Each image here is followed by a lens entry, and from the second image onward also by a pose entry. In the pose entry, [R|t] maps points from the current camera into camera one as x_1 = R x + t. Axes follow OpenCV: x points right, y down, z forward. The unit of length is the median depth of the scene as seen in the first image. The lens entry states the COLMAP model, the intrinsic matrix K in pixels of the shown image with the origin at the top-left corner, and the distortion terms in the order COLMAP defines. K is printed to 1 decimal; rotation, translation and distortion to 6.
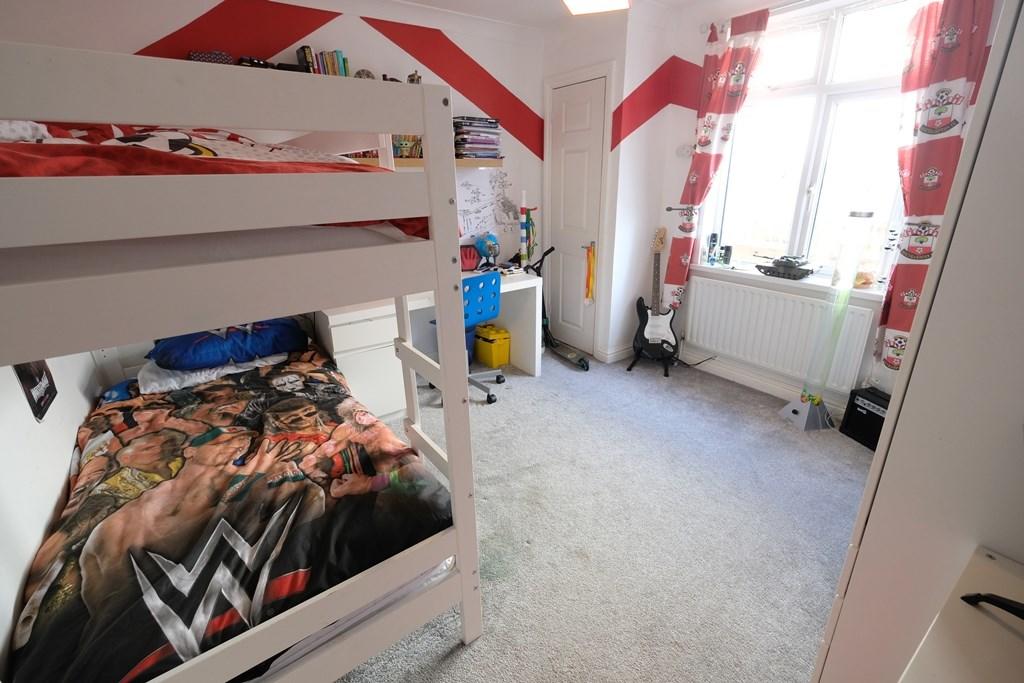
lens RADIAL K [[443.7, 0, 508.1], [0, 443.7, 336.6], [0, 0, 1]] dist [-0.004456, -0.000622]
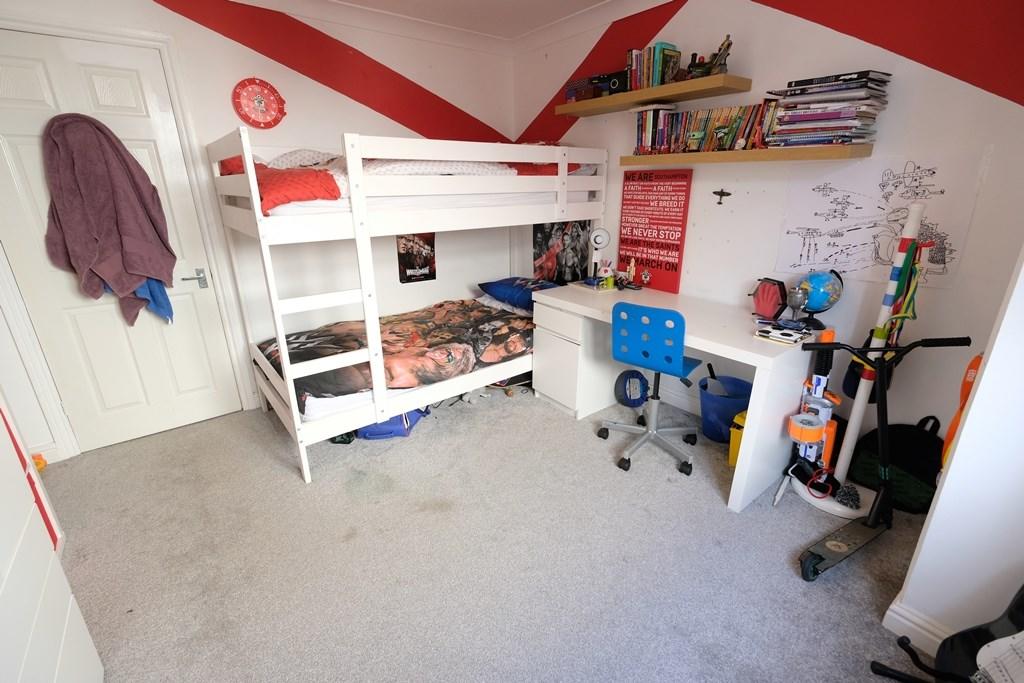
lens RADIAL K [[443.7, 0, 508.1], [0, 443.7, 340.5], [0, 0, 1]] dist [-0.004456, -0.000622]
pose [[0.045328, 0.353711, -0.934256, 0.759599], [-0.333810, 0.886822, 0.319557, -0.290186], [0.941550, 0.297380, 0.158270, 0.779652]]
